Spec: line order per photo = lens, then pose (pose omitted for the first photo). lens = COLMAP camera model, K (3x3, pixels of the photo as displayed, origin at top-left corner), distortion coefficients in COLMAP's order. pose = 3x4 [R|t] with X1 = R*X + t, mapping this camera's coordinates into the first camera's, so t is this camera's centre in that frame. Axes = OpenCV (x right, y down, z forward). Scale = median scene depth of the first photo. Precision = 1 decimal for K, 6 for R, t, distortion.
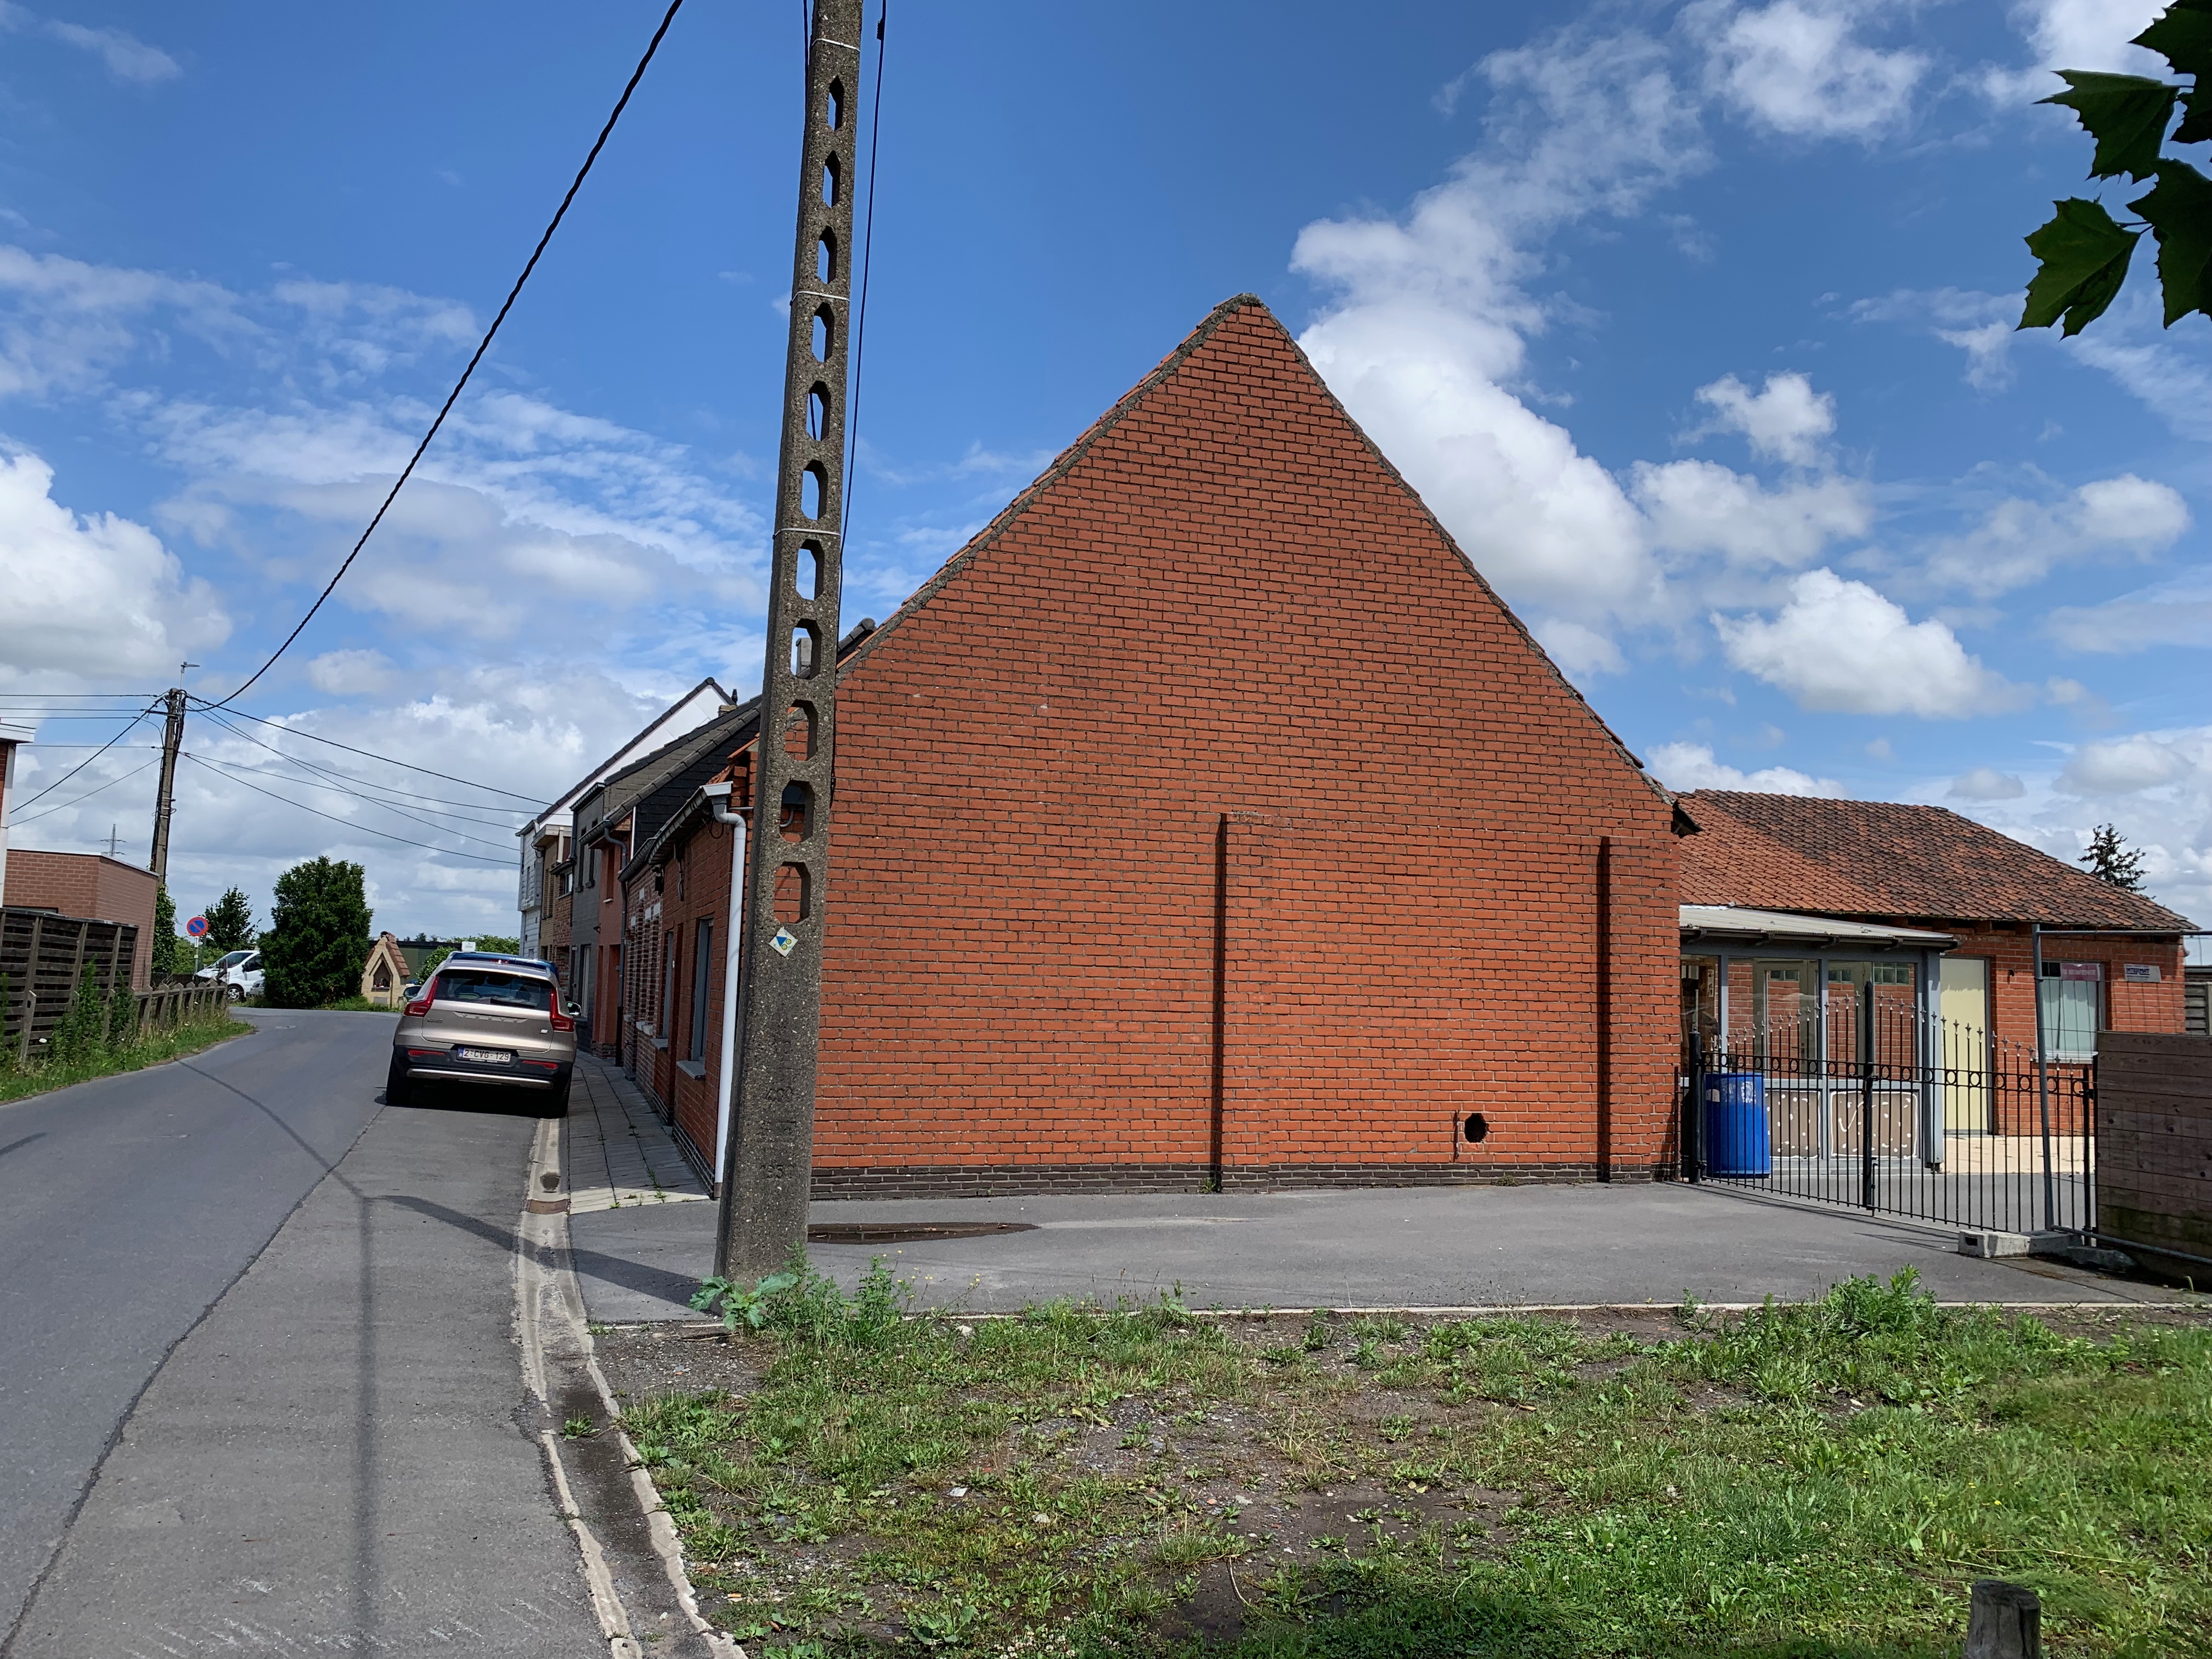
lens RADIAL K [[1740.2, 0, 1266.9], [0, 1740.2, 827.1], [0, 0, 1]] dist [0.079363, -0.115186]
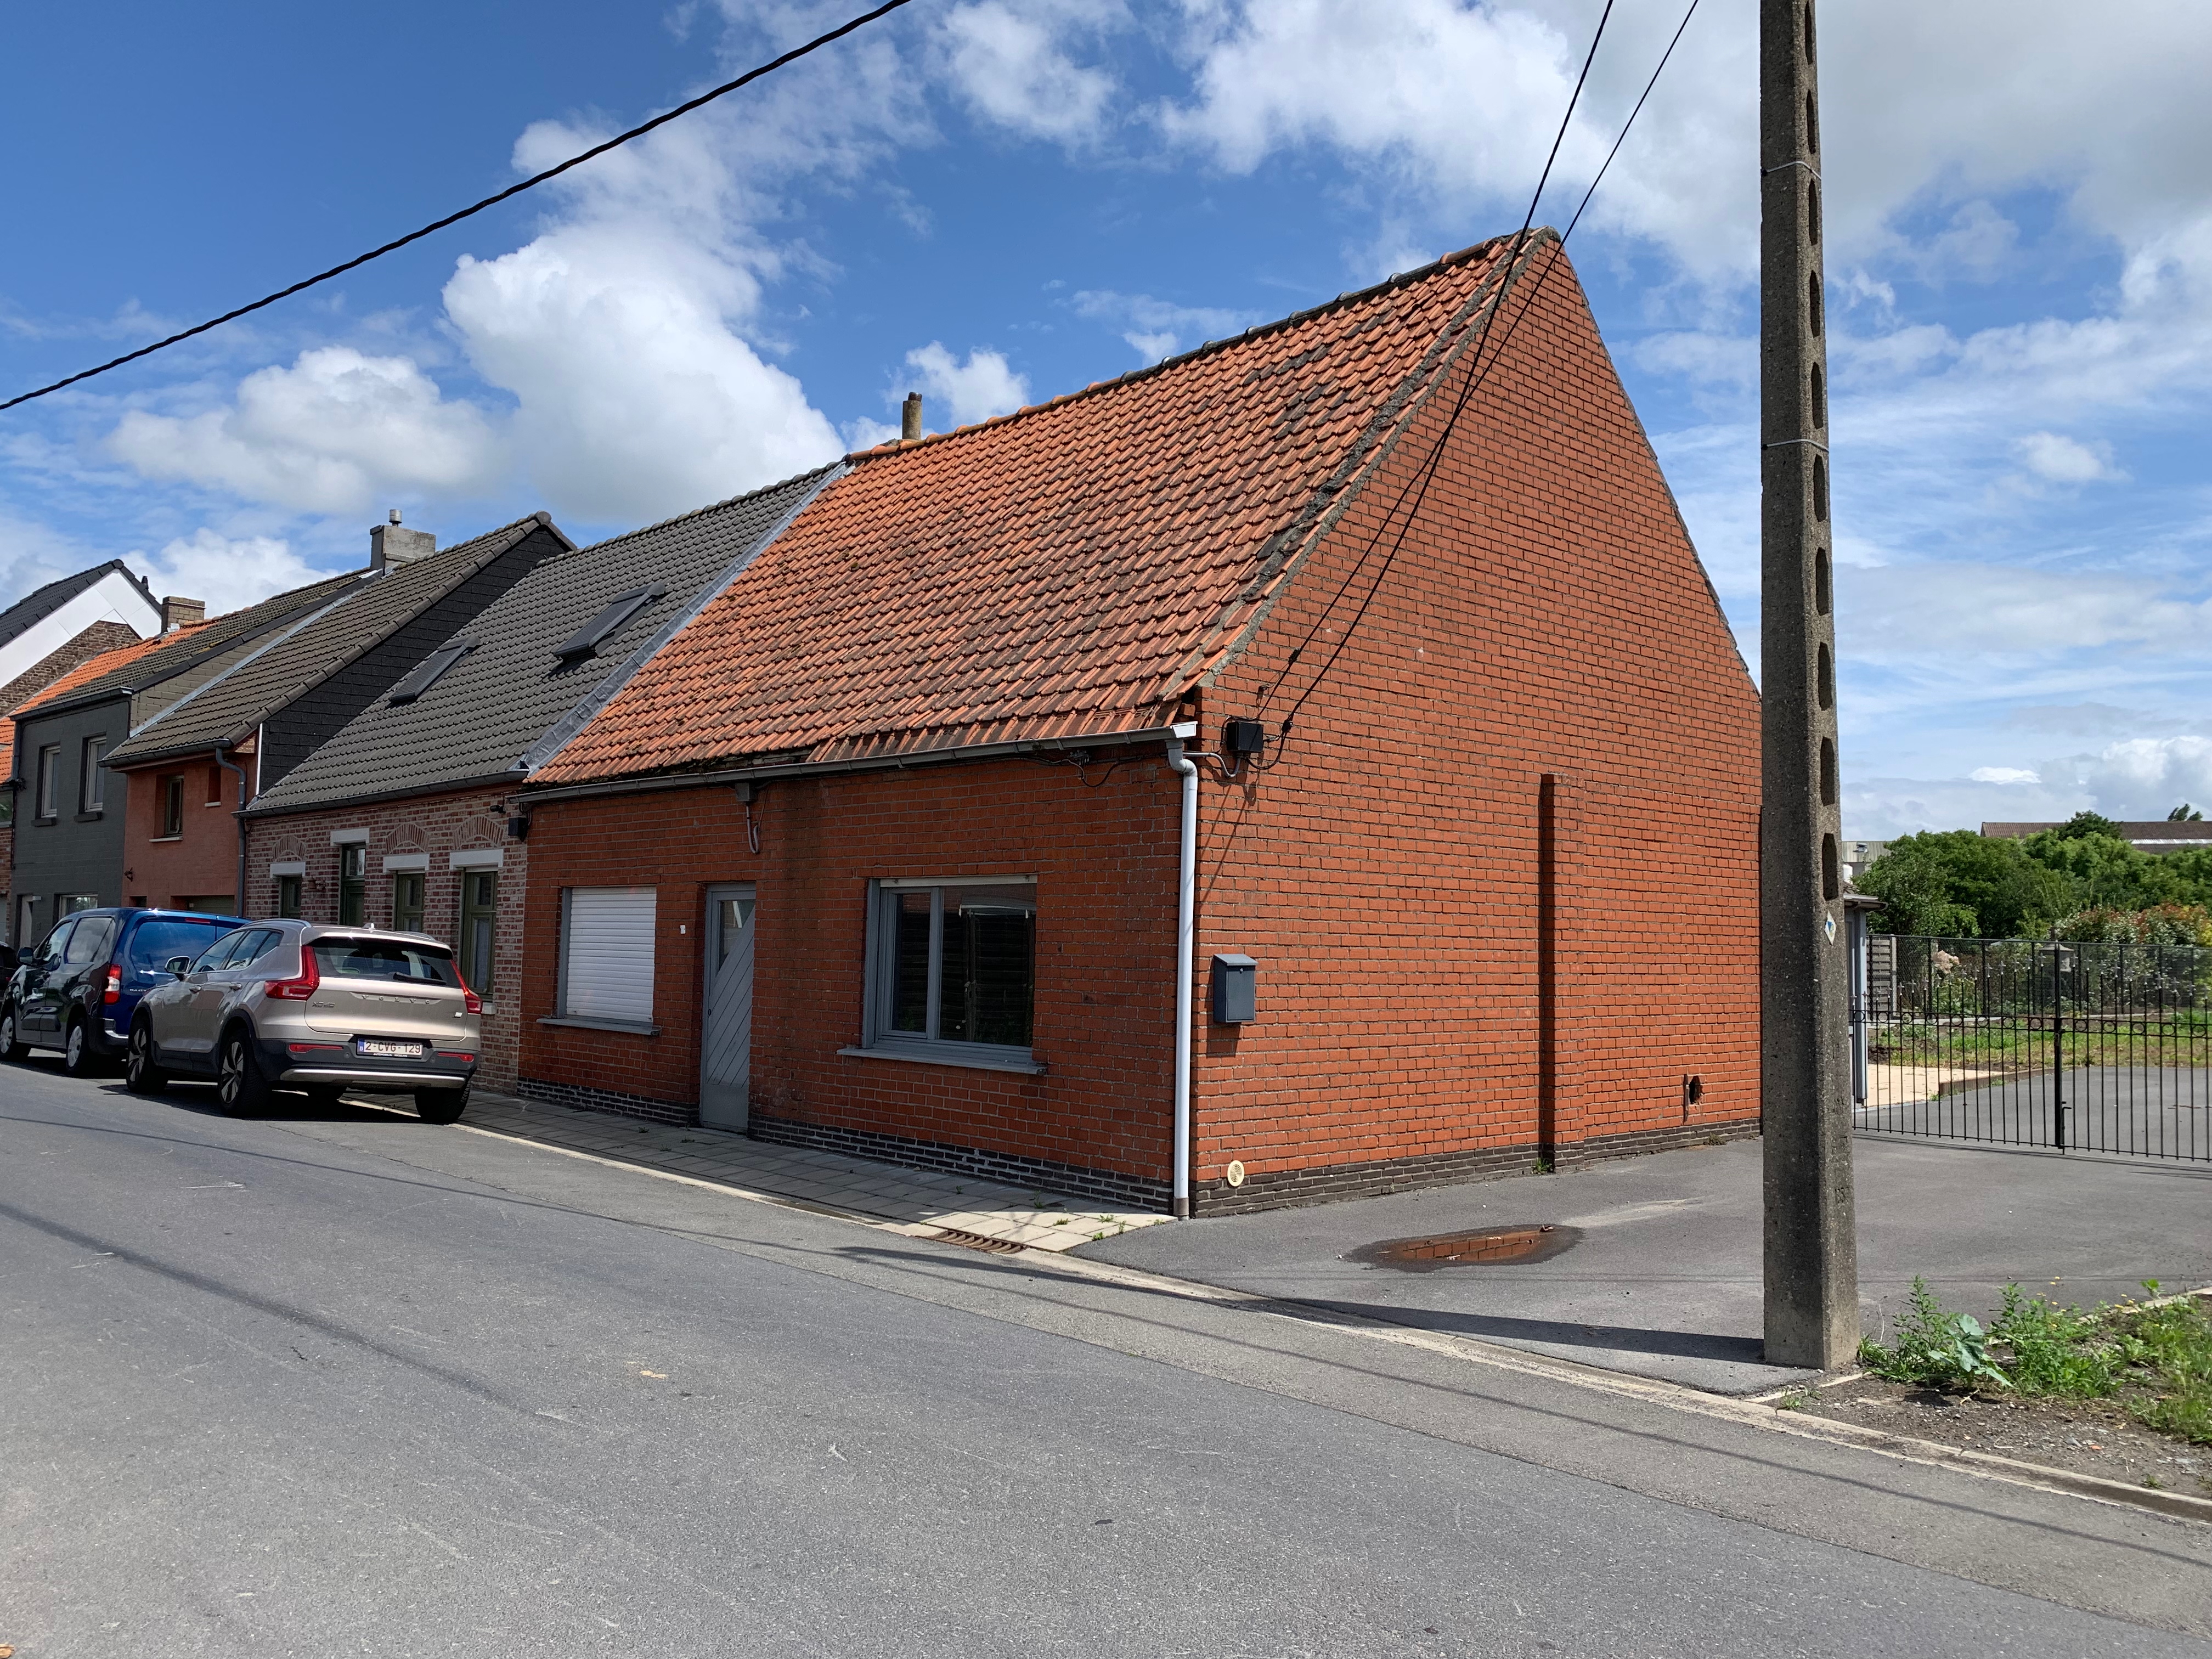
lens RADIAL K [[1688.3, 0, 1106.0], [0, 1688.3, 829.5], [0, 0, 1]] dist [0.024924, 0.007859]
pose [[0.912676, 0.017202, 0.408321, -0.620399], [-0.031118, 0.999138, 0.027461, 0.004450], [-0.407496, -0.037769, 0.912425, 0.259416]]
